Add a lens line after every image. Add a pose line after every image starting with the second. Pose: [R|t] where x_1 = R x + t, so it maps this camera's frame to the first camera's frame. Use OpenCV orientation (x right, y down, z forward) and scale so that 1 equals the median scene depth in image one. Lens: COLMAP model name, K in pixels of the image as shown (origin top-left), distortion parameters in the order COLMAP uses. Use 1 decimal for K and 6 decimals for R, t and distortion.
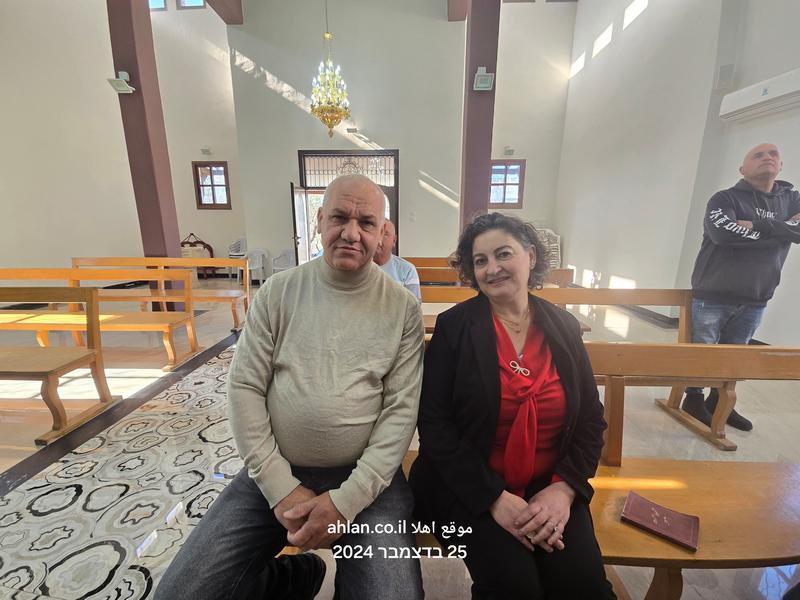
lens RADIAL K [[316.7, 0, 399.9], [0, 316.7, 305.1], [0, 0, 1]] dist [-0.001103, -0.000072]
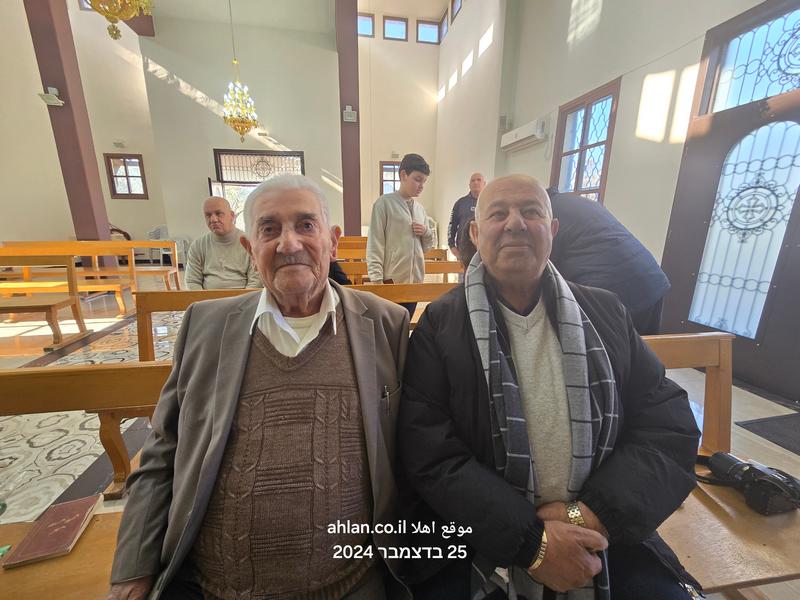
lens RADIAL K [[325.3, 0, 403.4], [0, 325.3, 294.8], [0, 0, 1]] dist [0.000058, 0.000354]
pose [[0.978783, -0.047579, 0.199299, 0.096256], [0.048011, 0.998843, 0.002668, 0.073663], [-0.199195, 0.006957, 0.979935, -0.303555]]
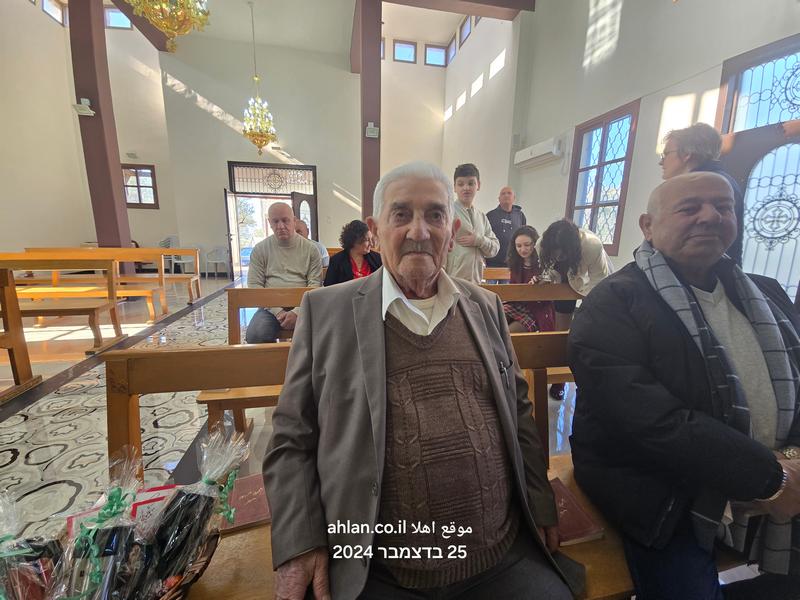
lens RADIAL K [[318.3, 0, 398.2], [0, 318.3, 294.7], [0, 0, 1]] dist [0.044797, -0.026781]
pose [[0.973203, -0.034392, 0.227361, 0.003930], [0.044683, 0.998189, -0.040271, 0.085280], [-0.225564, 0.049351, 0.972978, -0.295818]]
